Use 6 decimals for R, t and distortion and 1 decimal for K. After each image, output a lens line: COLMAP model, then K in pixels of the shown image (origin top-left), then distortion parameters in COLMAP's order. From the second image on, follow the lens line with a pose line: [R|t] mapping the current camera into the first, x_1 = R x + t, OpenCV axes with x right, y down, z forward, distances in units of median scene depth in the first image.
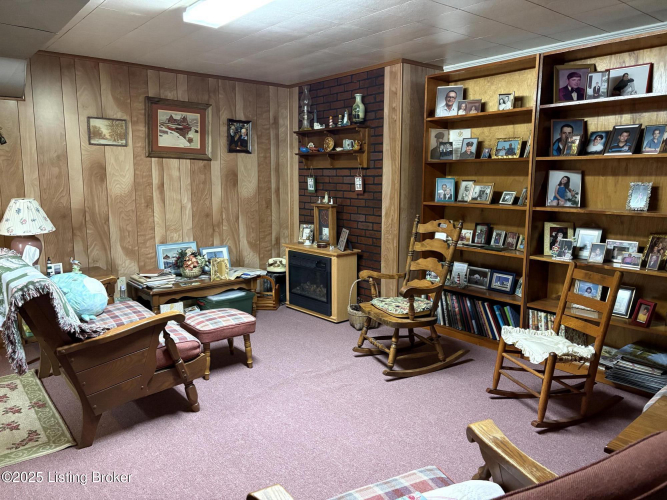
lens RADIAL K [[501.0, 0, 332.6], [0, 501.0, 251.9], [0, 0, 1]] dist [0.036768, -0.035347]
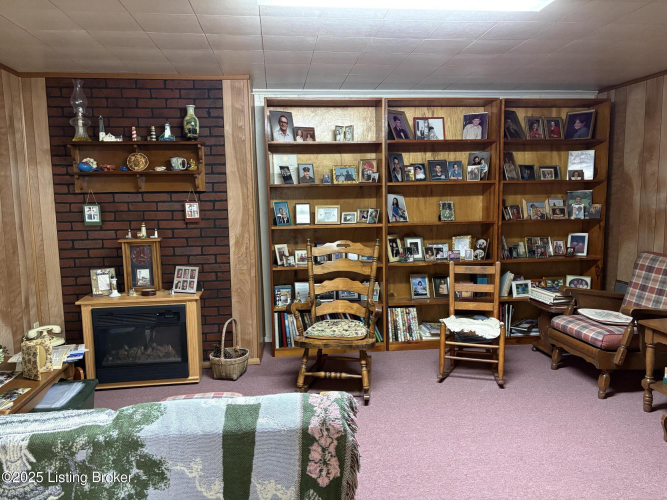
lens RADIAL K [[501.0, 0, 332.9], [0, 501.0, 250.3], [0, 0, 1]] dist [0.036768, -0.035347]
pose [[0.550374, -0.101537, 0.828721, -0.544653], [0.143466, 0.989315, 0.025934, -0.061226], [-0.822500, 0.104620, 0.559060, 0.360448]]
